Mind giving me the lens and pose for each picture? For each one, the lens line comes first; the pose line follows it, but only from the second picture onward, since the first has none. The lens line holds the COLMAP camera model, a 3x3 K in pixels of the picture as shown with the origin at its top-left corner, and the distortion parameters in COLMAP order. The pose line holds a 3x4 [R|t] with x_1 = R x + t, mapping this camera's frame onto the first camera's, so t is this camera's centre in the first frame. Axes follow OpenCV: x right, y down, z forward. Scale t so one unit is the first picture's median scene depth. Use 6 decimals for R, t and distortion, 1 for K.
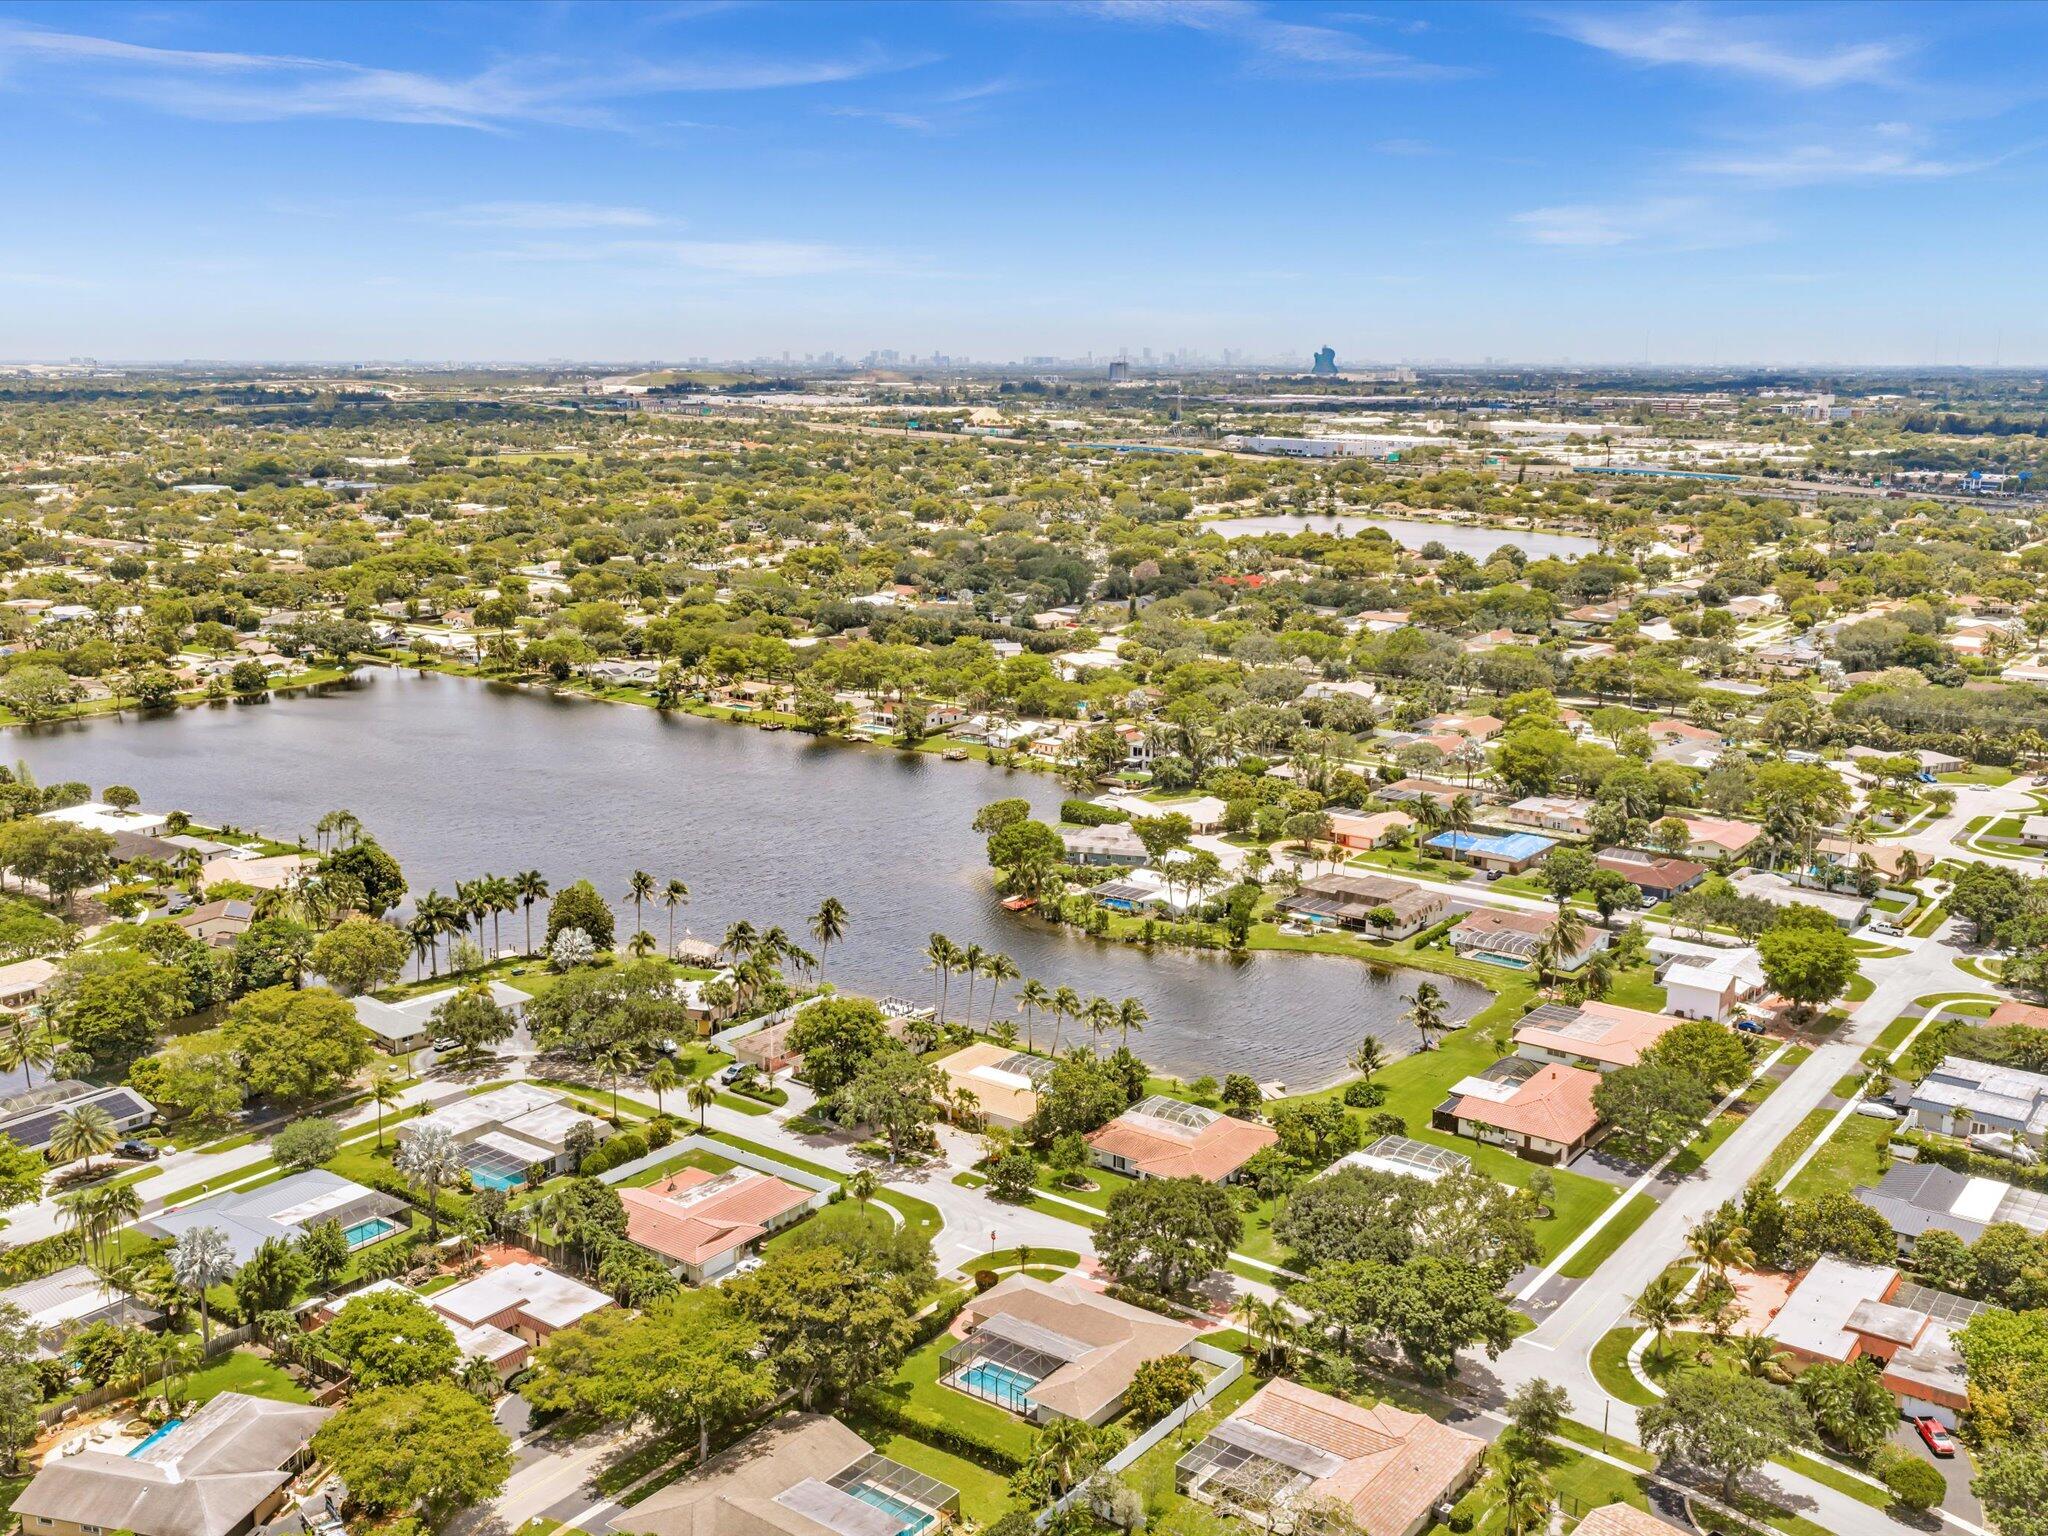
lens RADIAL K [[1950.0, 0, 1032.6], [0, 1950.0, 771.2], [0, 0, 1]] dist [0.013721, 0.000000]
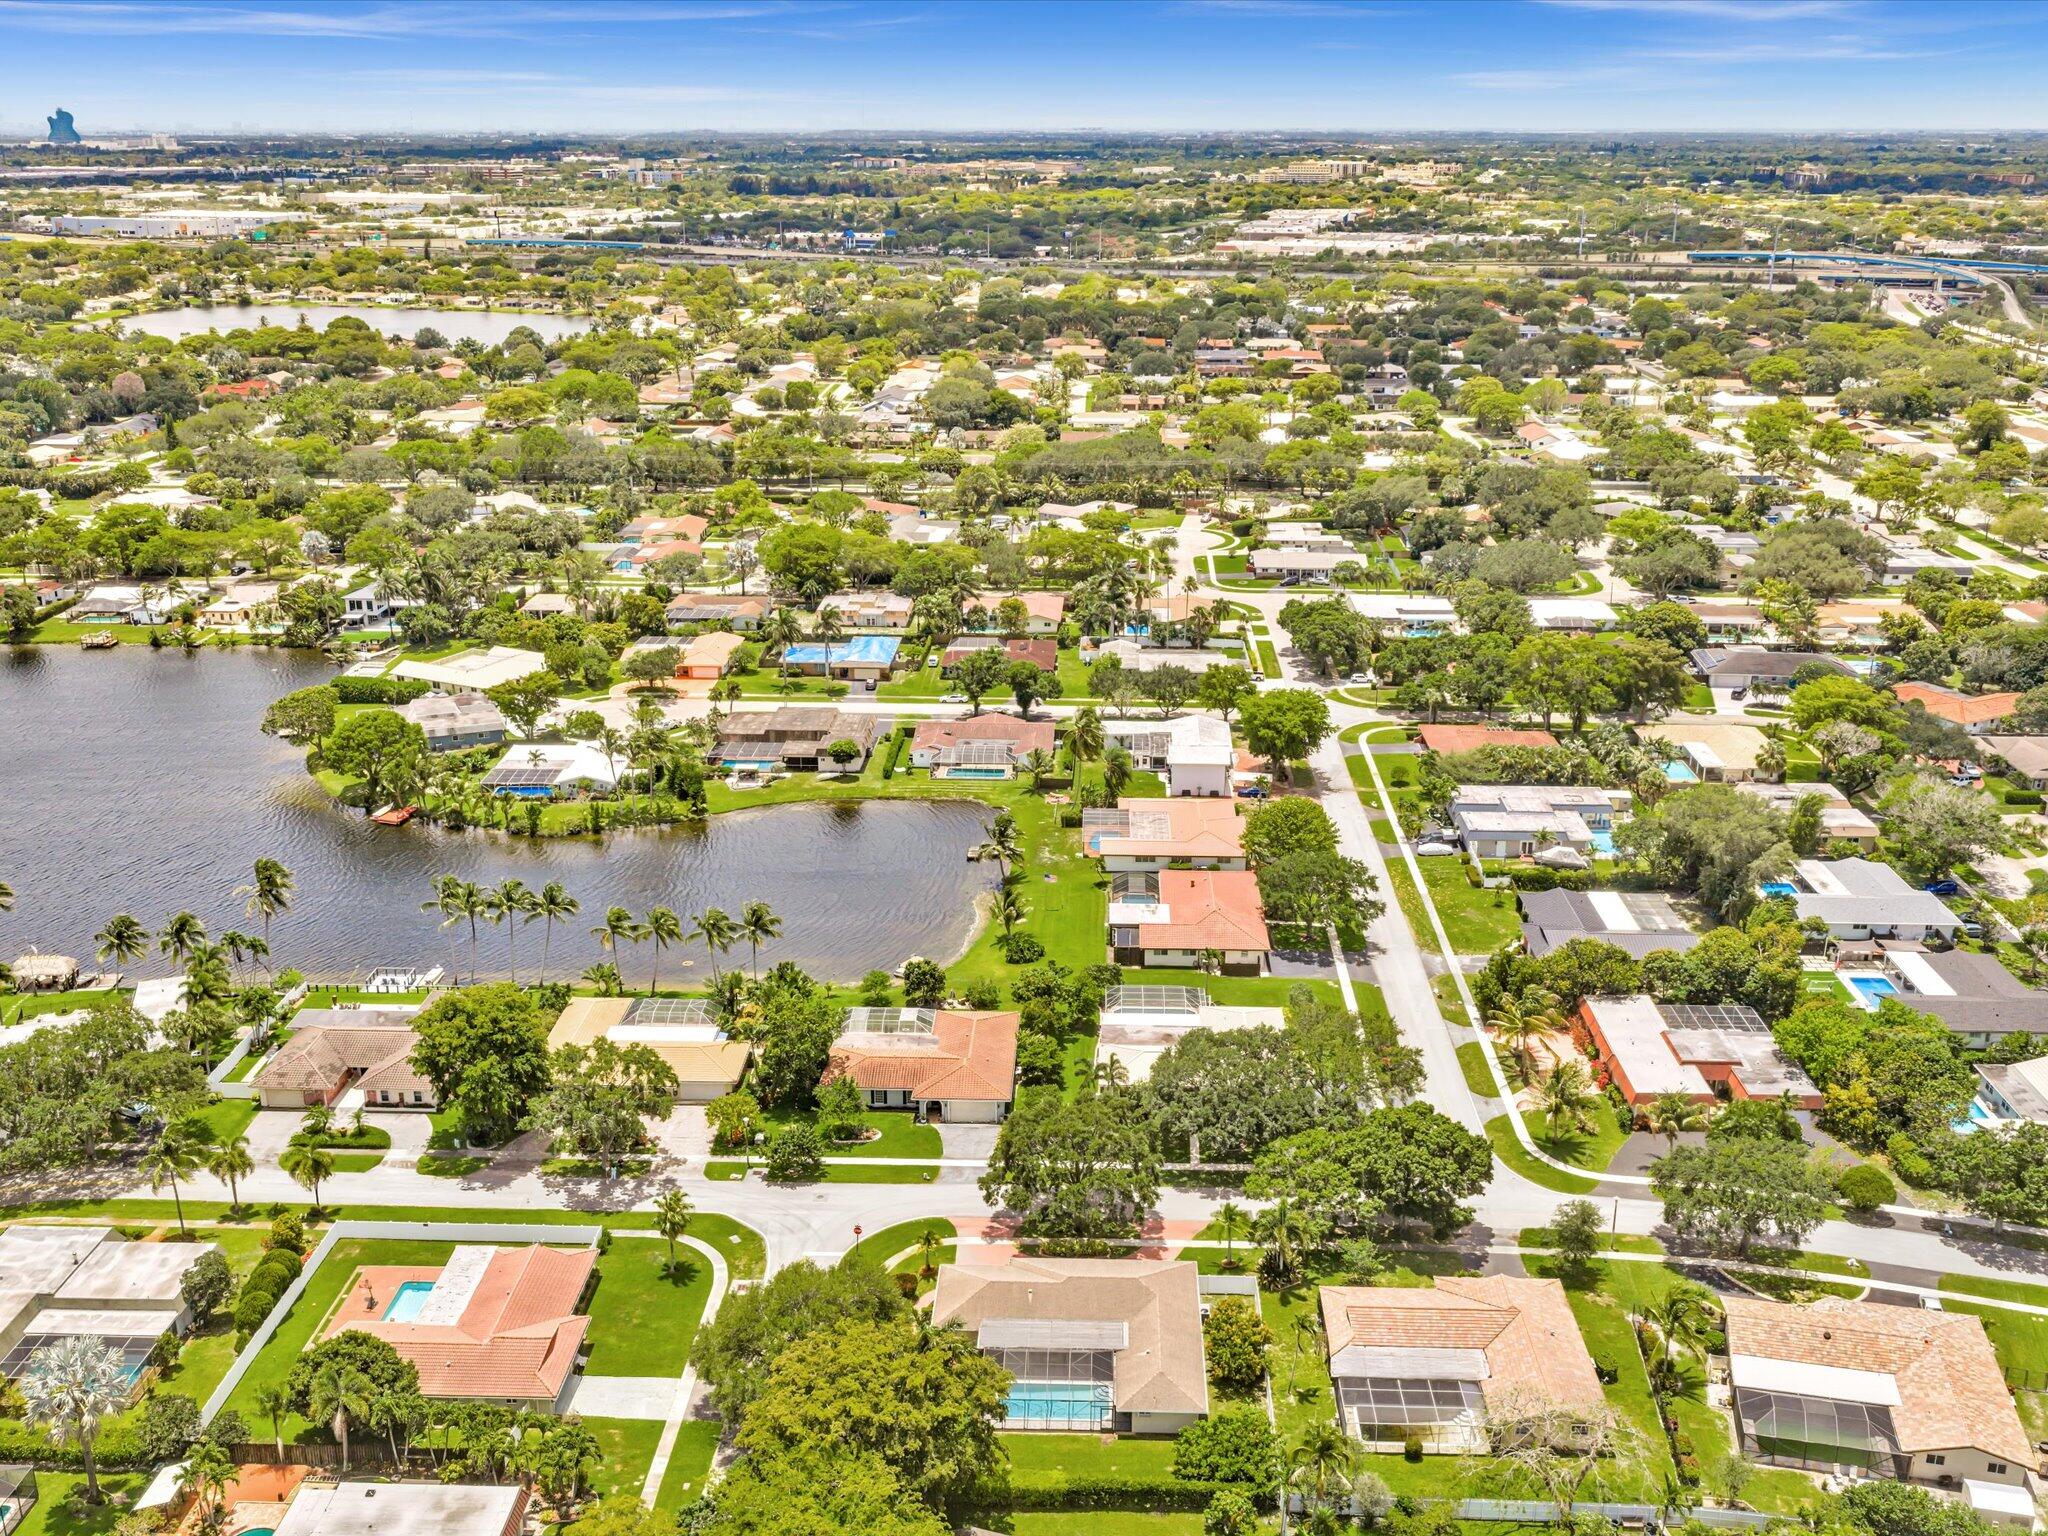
lens RADIAL K [[1950.0, 0, 1022.3], [0, 1950.0, 767.8], [0, 0, 1]] dist [0.013721, 0.000000]
pose [[0.819567, -0.184284, 0.542540, -0.240369], [0.123519, 0.981428, 0.146771, -0.039430], [-0.559512, -0.053274, 0.827108, 0.197040]]
